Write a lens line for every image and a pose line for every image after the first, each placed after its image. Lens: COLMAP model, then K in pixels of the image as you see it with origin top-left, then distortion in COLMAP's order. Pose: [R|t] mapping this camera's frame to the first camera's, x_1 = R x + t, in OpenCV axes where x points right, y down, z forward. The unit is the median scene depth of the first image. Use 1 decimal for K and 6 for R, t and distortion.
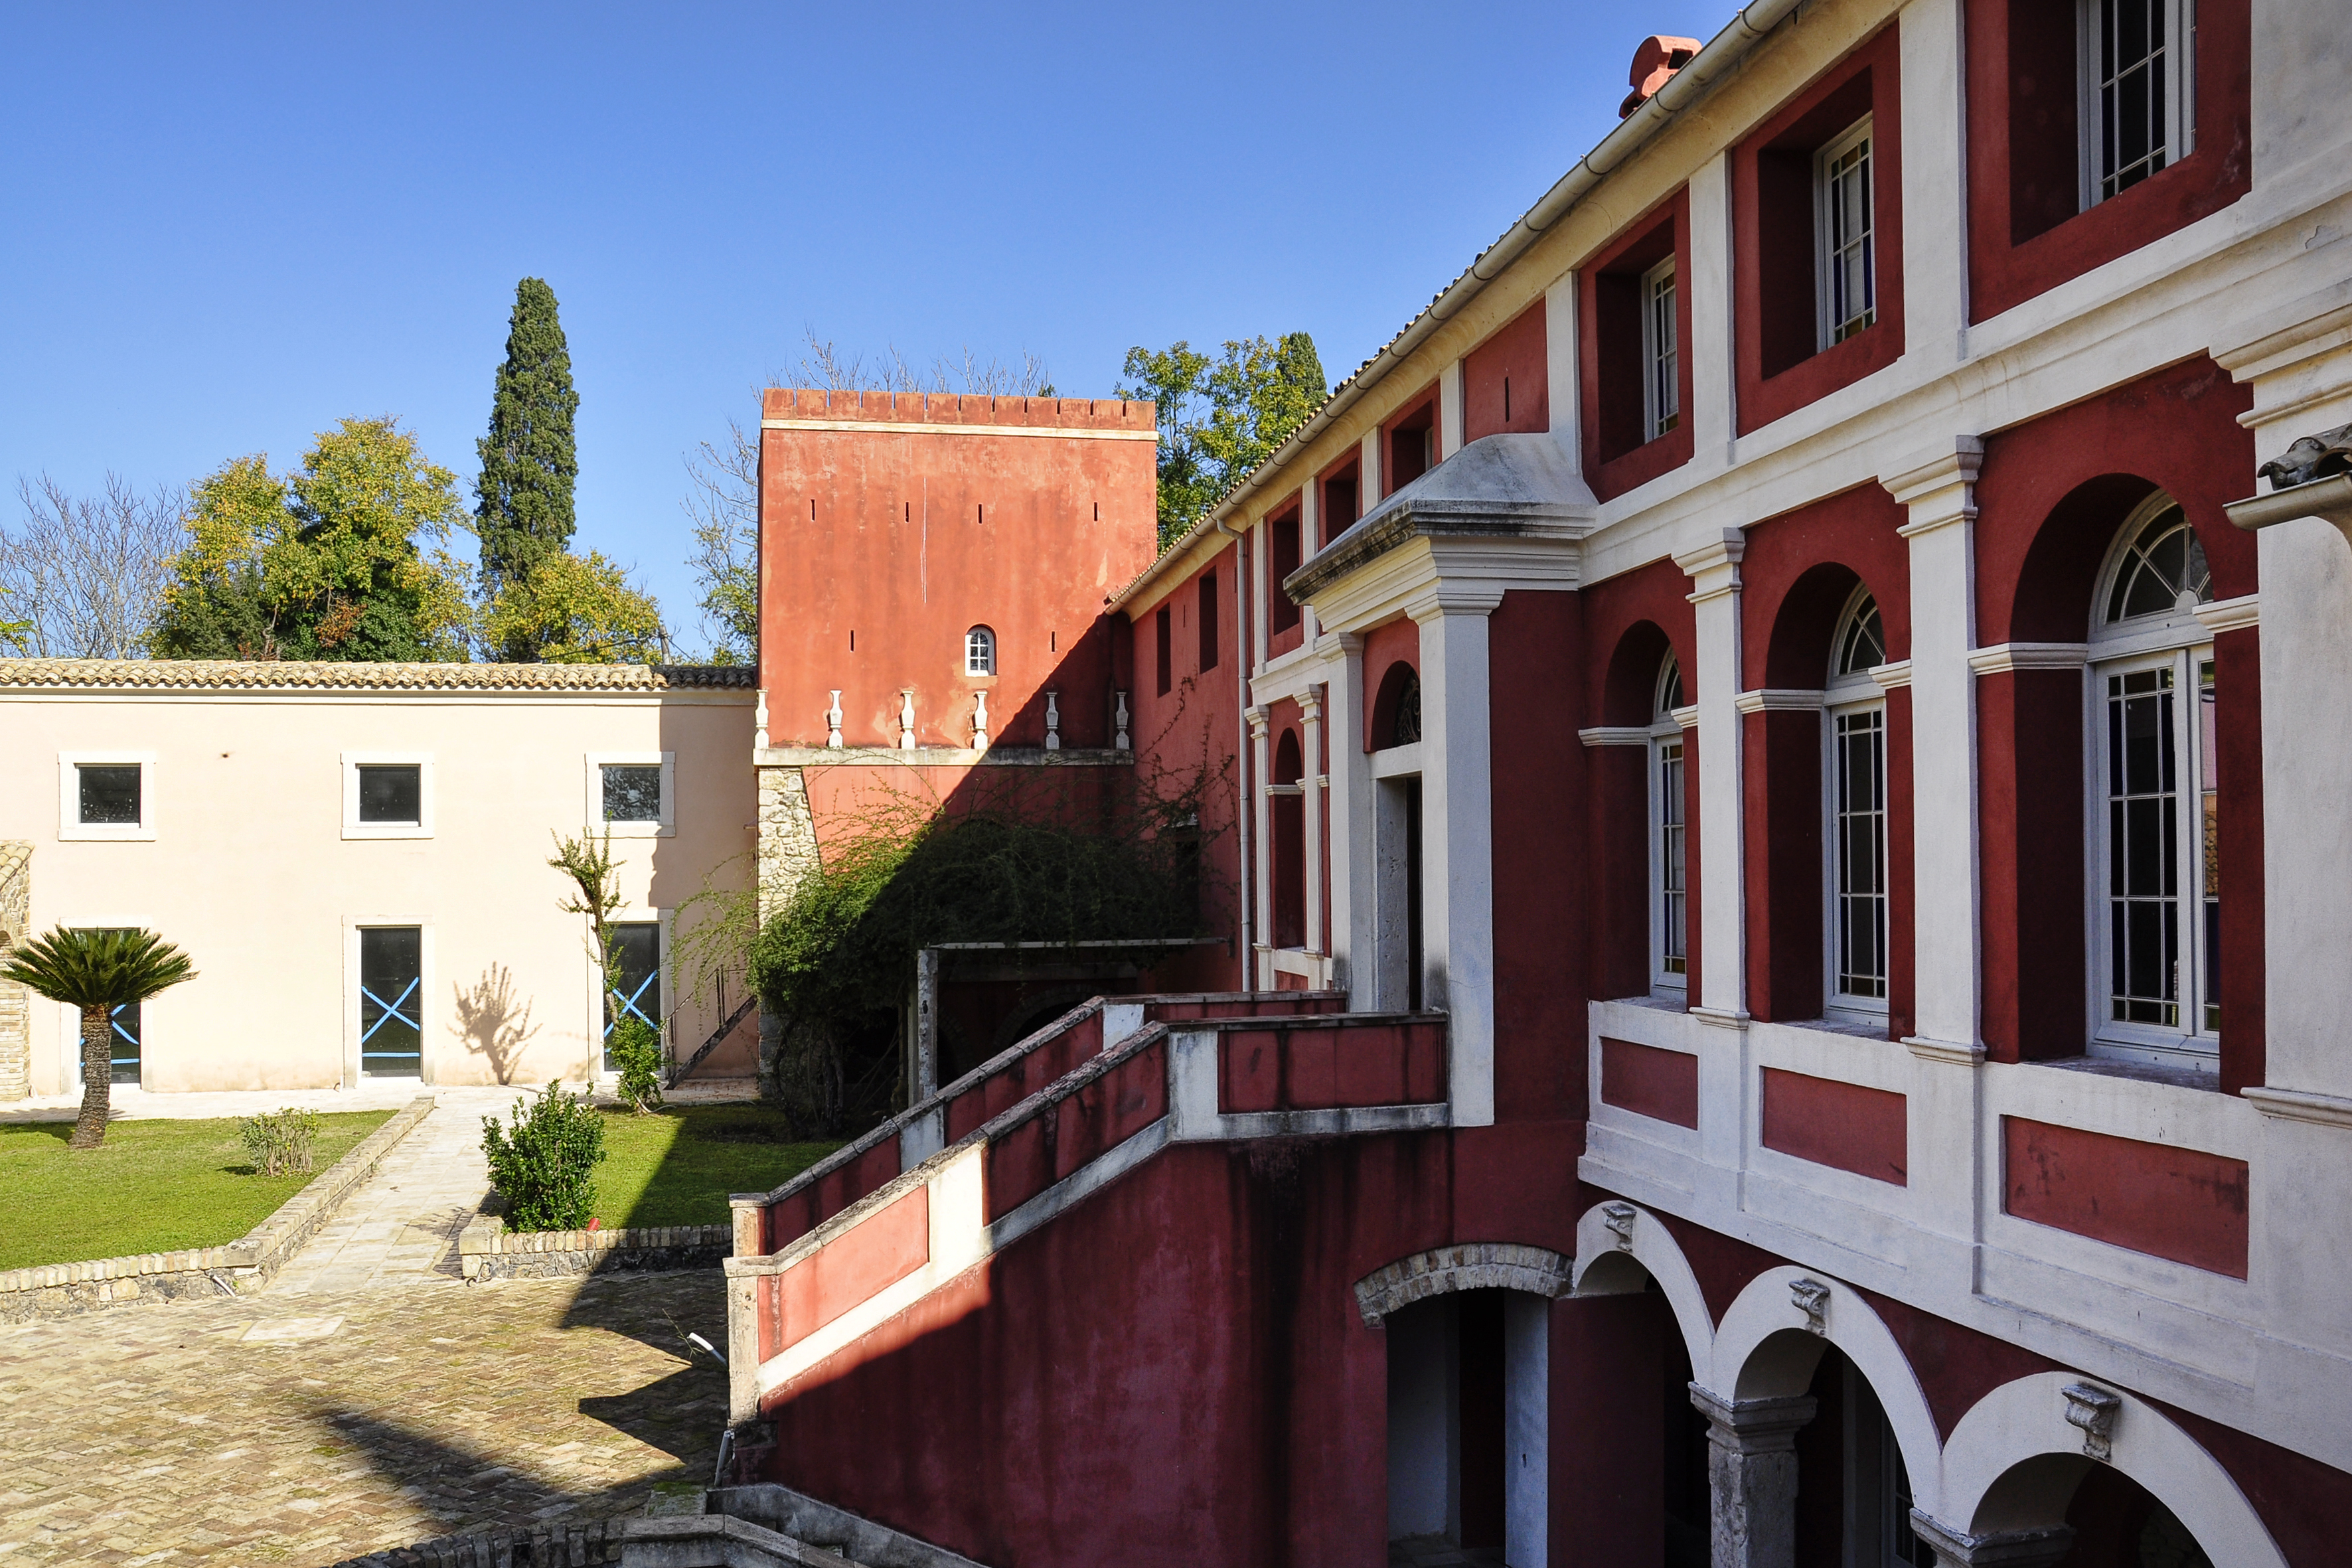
lens RADIAL K [[1862.4, 0, 1176.0], [0, 1862.4, 784.0], [0, 0, 1]] dist [-0.163829, 0.159348]
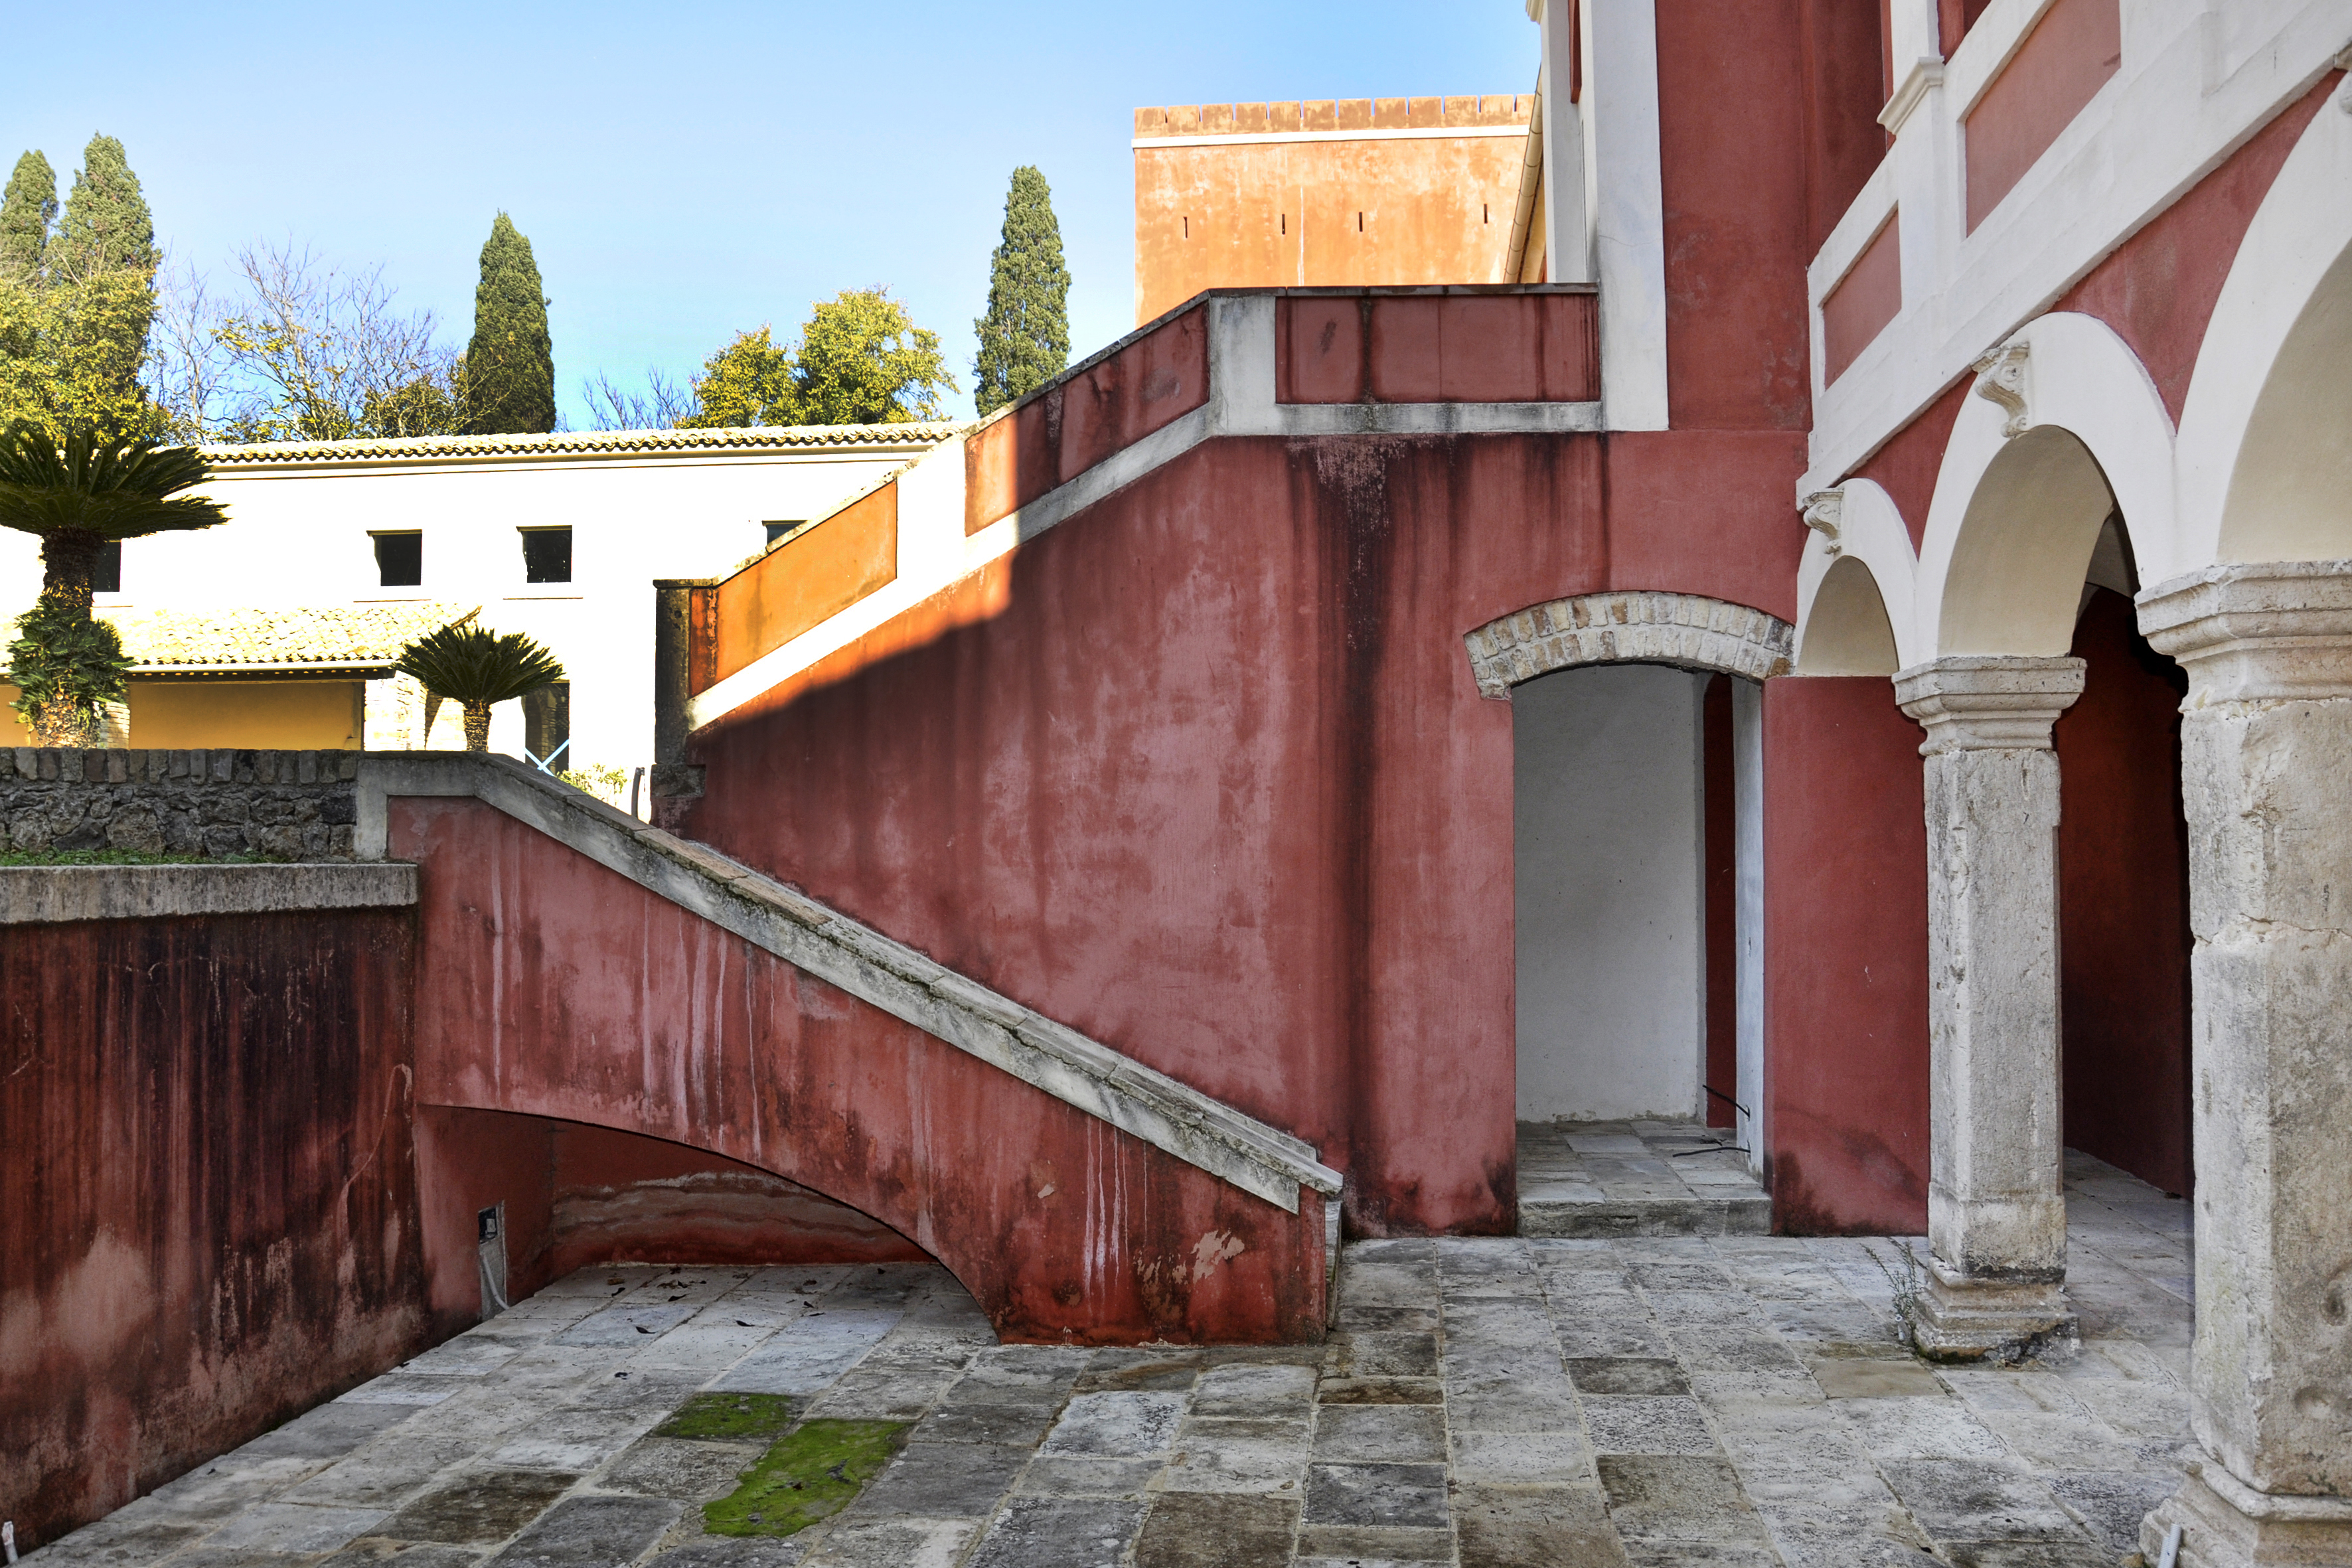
lens RADIAL K [[1793.2, 0, 1195.5], [0, 1793.2, 779.7], [0, 0, 1]] dist [-0.157163, 0.121204]
pose [[0.952874, -0.003066, -0.303352, 0.211414], [0.004995, 0.999972, 0.005581, 0.326694], [0.303326, -0.006833, 0.952862, 0.290271]]
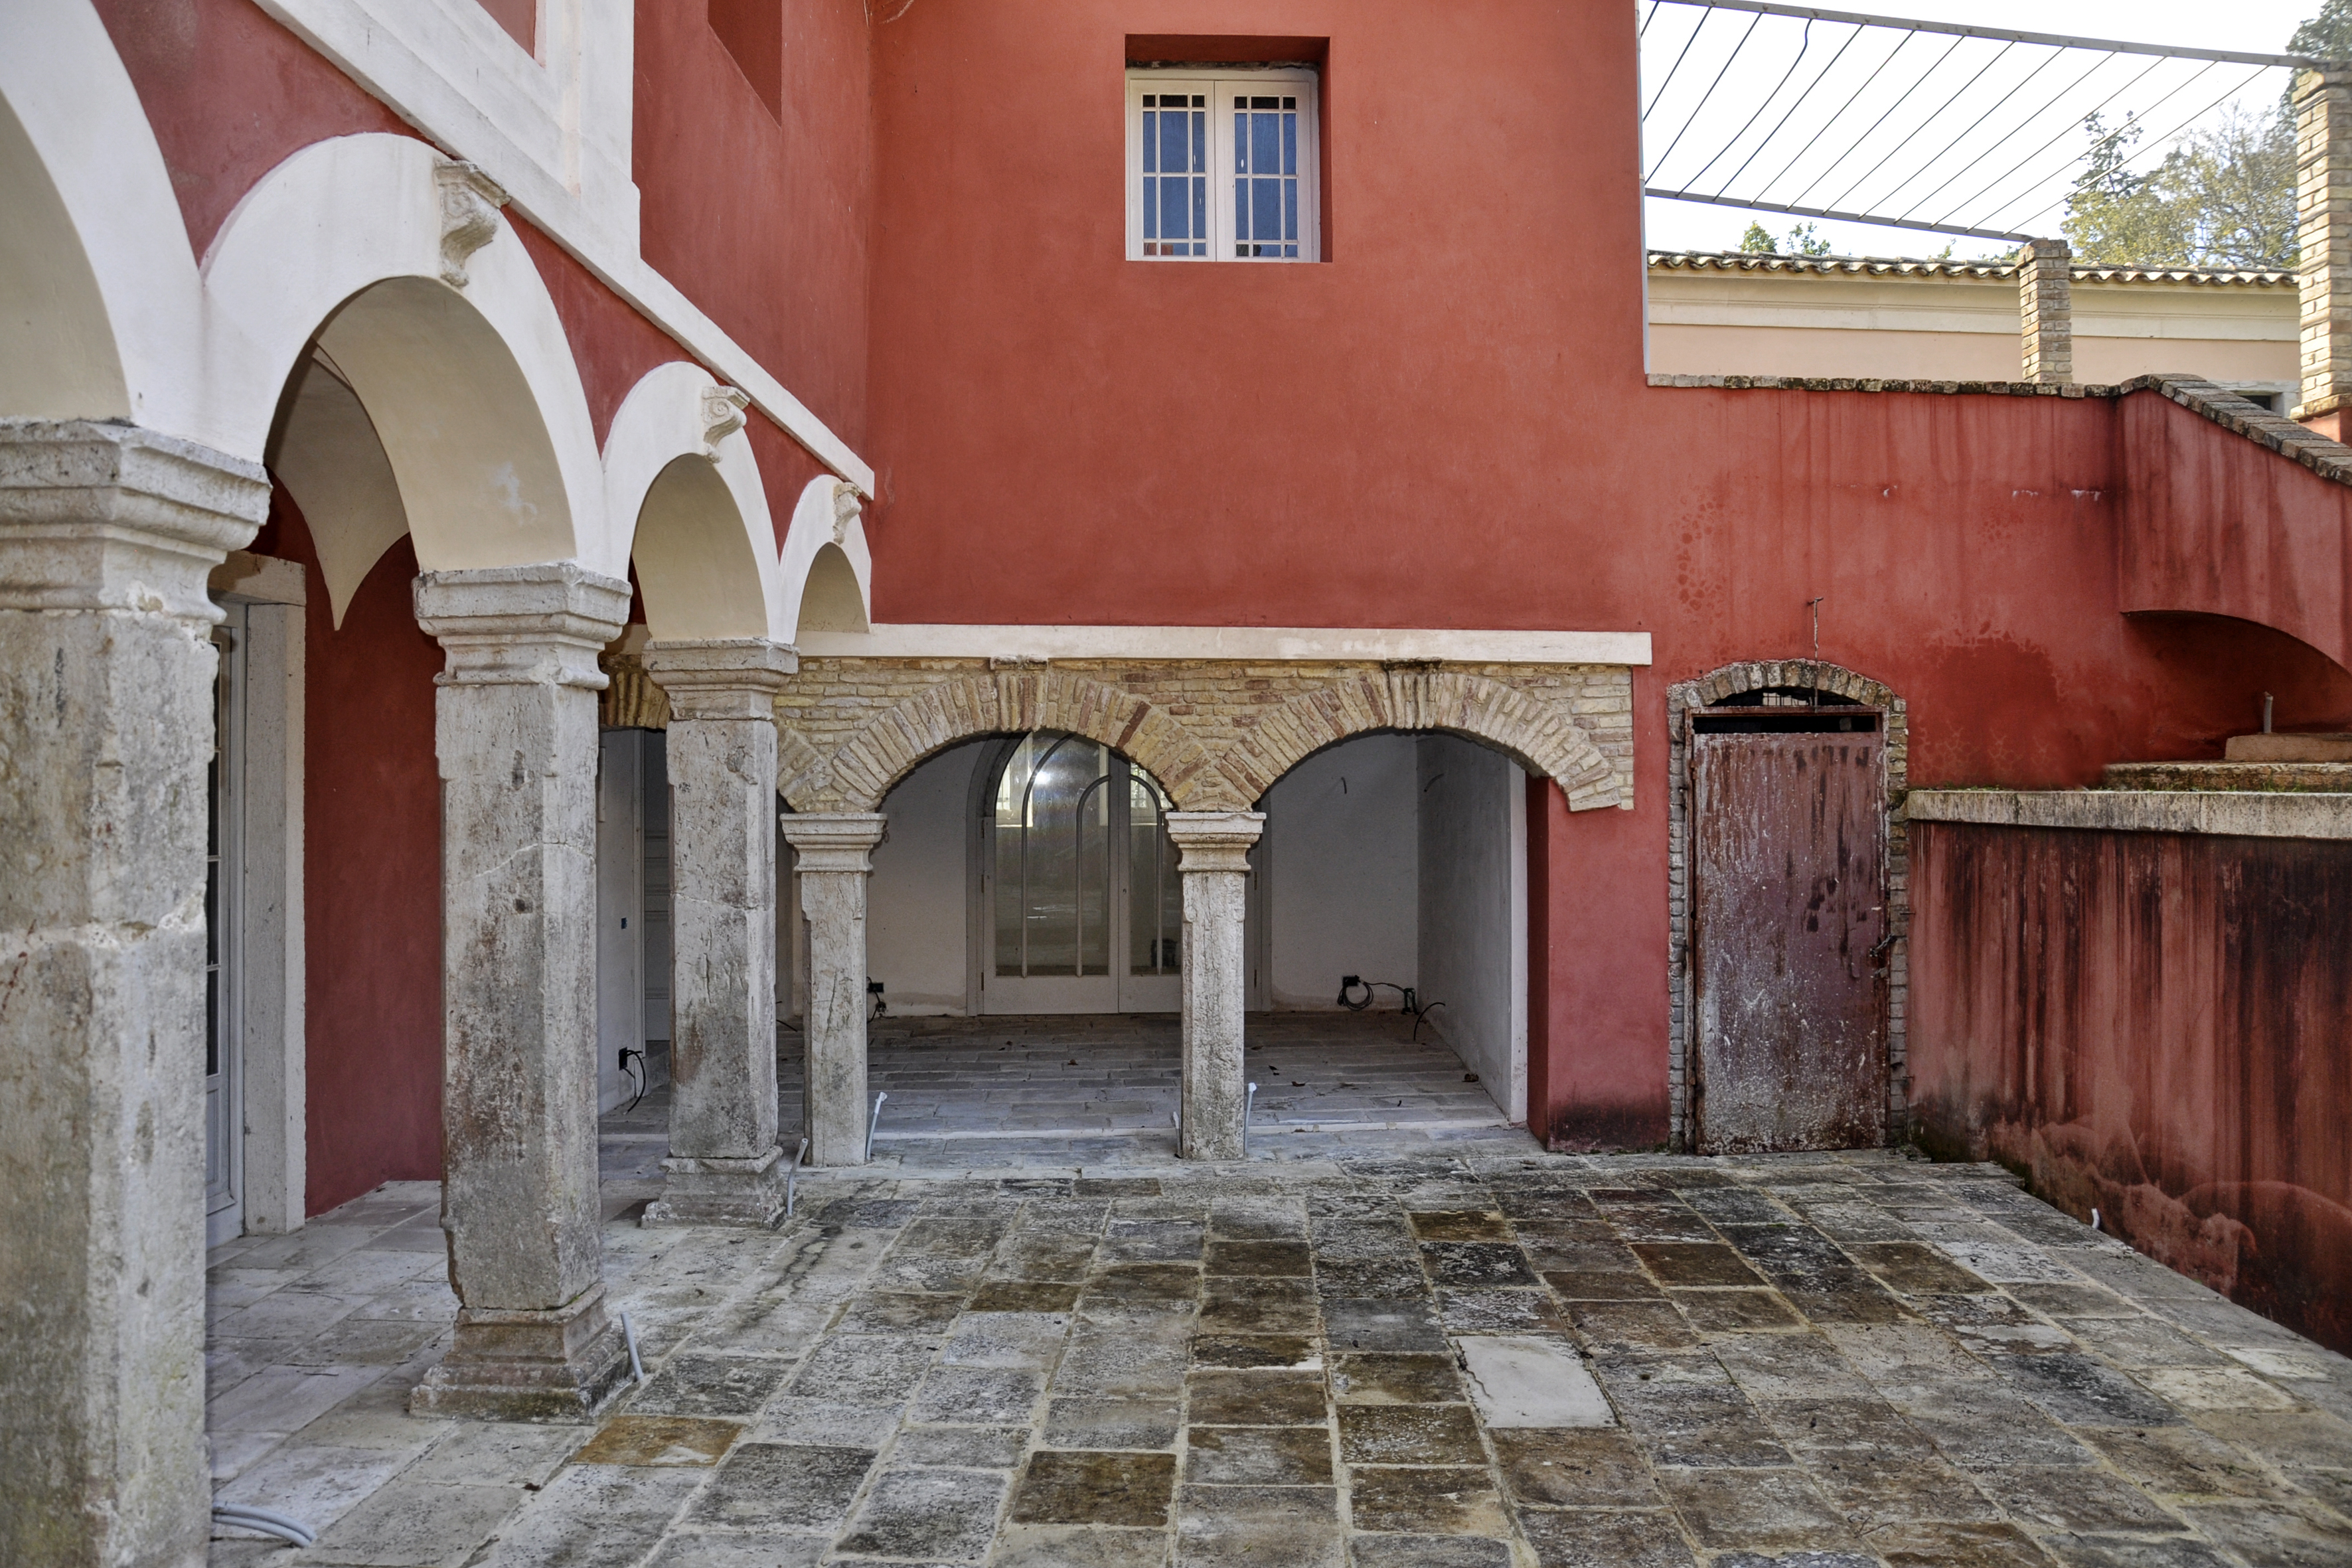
lens RADIAL K [[1764.1, 0, 1294.1], [0, 1764.1, 772.6], [0, 0, 1]] dist [-0.121809, 0.114417]
pose [[-0.987111, 0.019917, 0.158790, 0.080609], [0.012355, 0.998748, -0.048471, 0.355528], [-0.159557, -0.045885, -0.986122, 0.953067]]
